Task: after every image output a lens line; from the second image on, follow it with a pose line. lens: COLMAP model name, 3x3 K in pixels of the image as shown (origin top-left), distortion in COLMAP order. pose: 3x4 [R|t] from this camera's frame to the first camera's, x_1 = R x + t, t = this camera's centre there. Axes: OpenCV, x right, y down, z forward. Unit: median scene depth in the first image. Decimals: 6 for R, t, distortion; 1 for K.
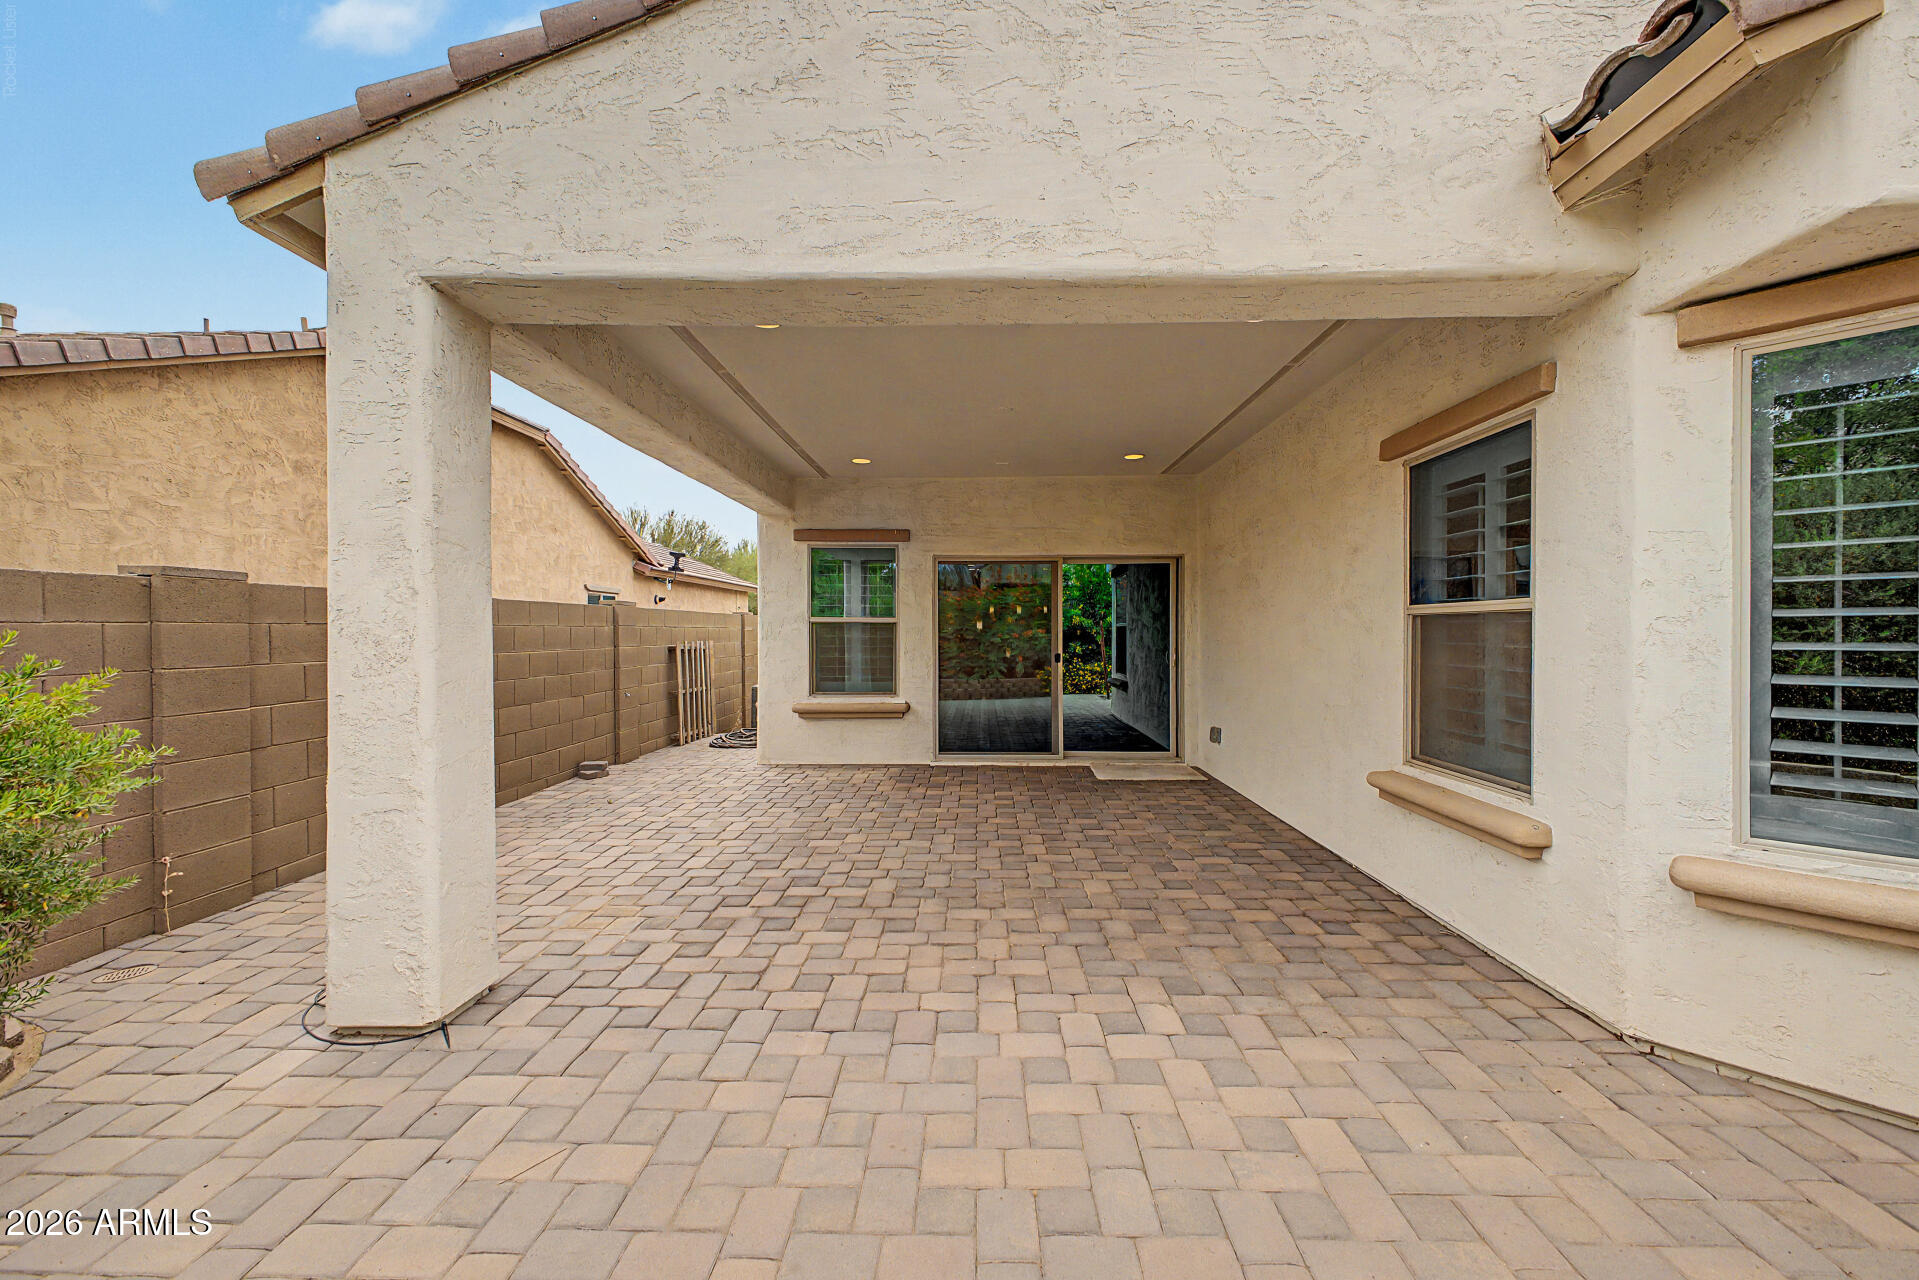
lens RADIAL K [[769.1, 0, 958.7], [0, 769.1, 637.0], [0, 0, 1]] dist [-0.008271, -0.000165]
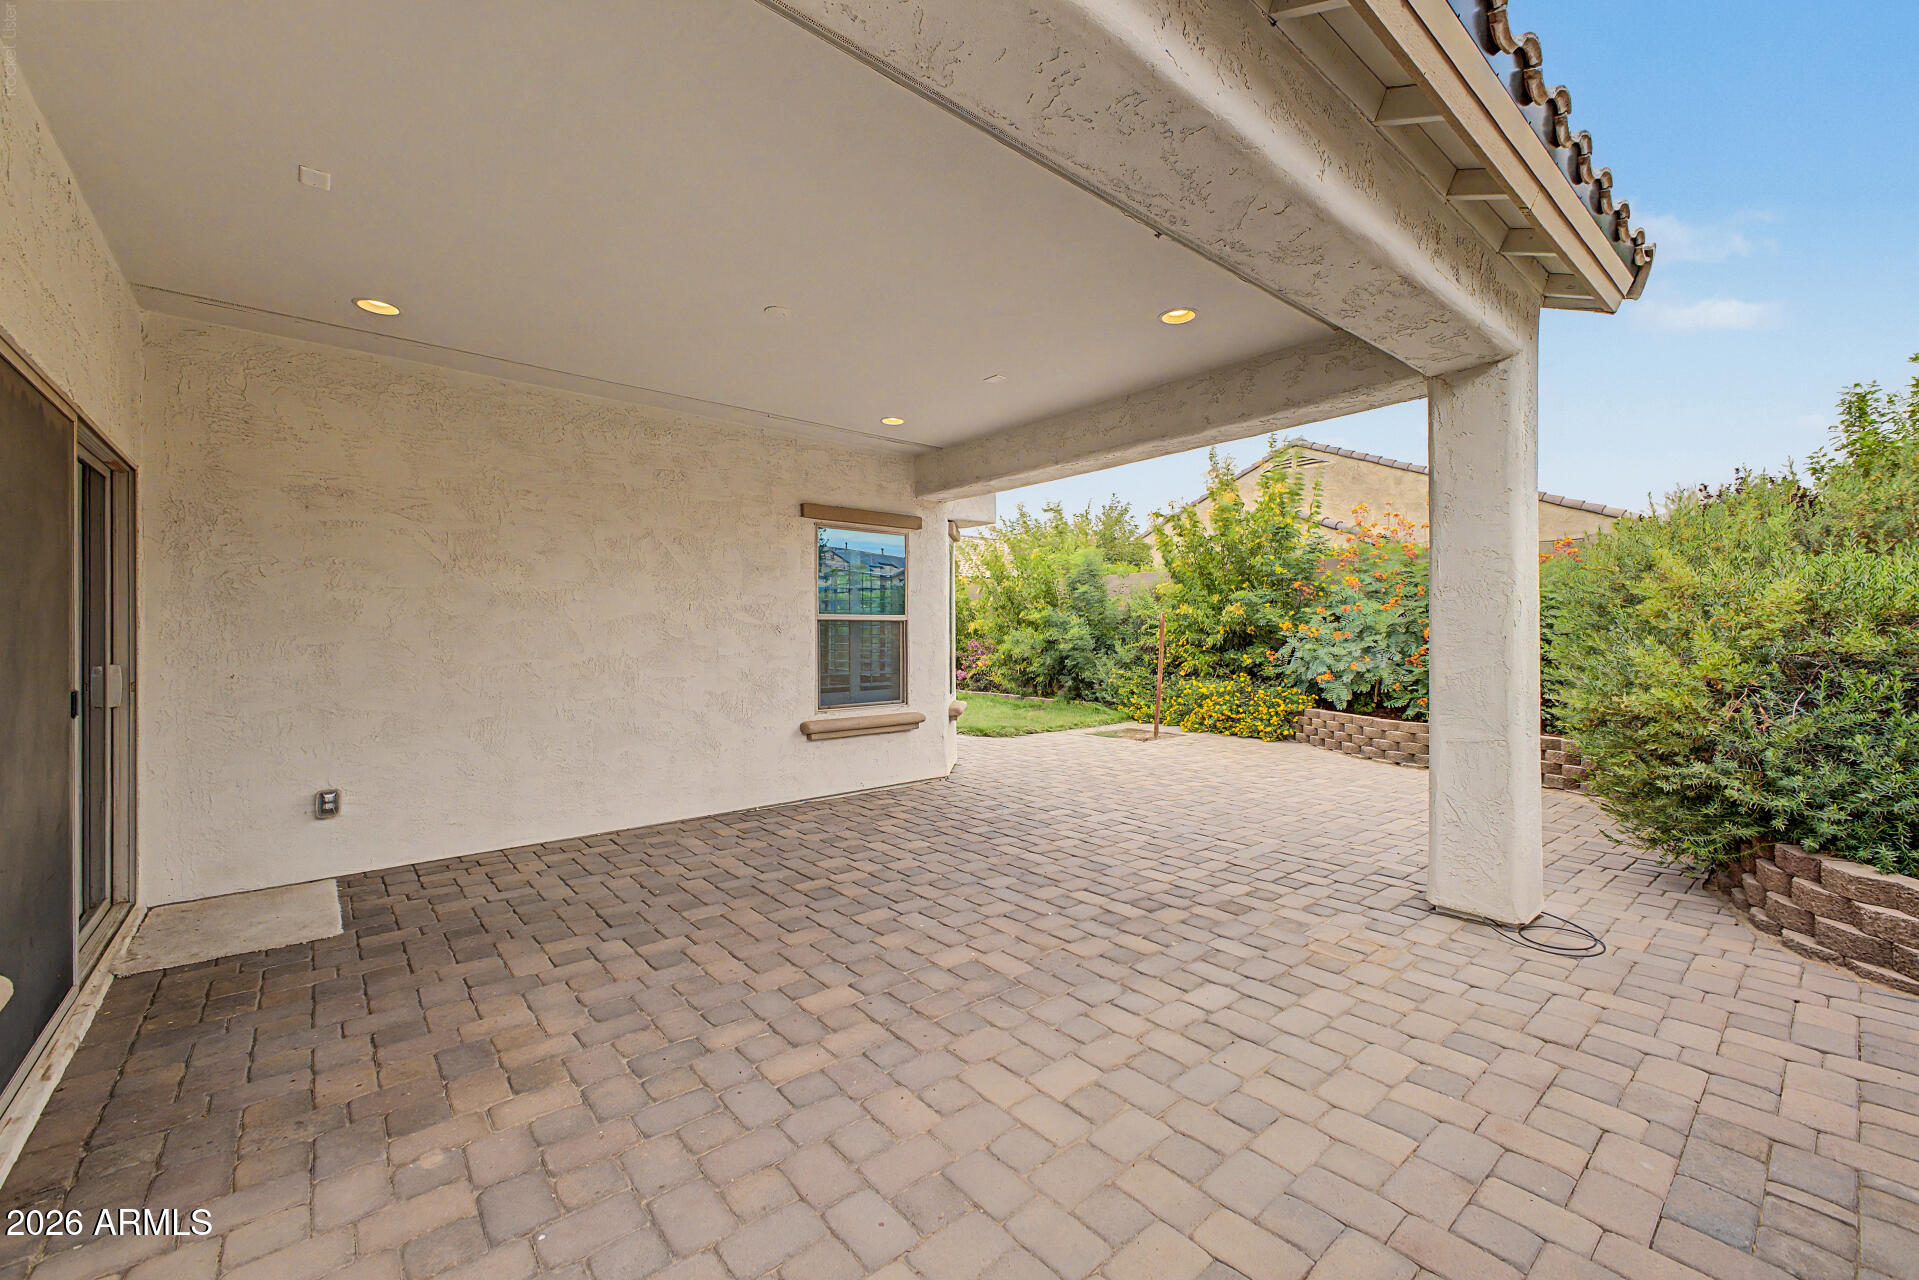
lens RADIAL K [[769.1, 0, 953.1], [0, 769.1, 635.8], [0, 0, 1]] dist [-0.008271, -0.000165]
pose [[-0.668874, 0.003939, 0.743365, -0.854230], [0.007638, 0.999970, 0.001573, 0.006561], [-0.743336, 0.006730, -0.668884, 2.029986]]
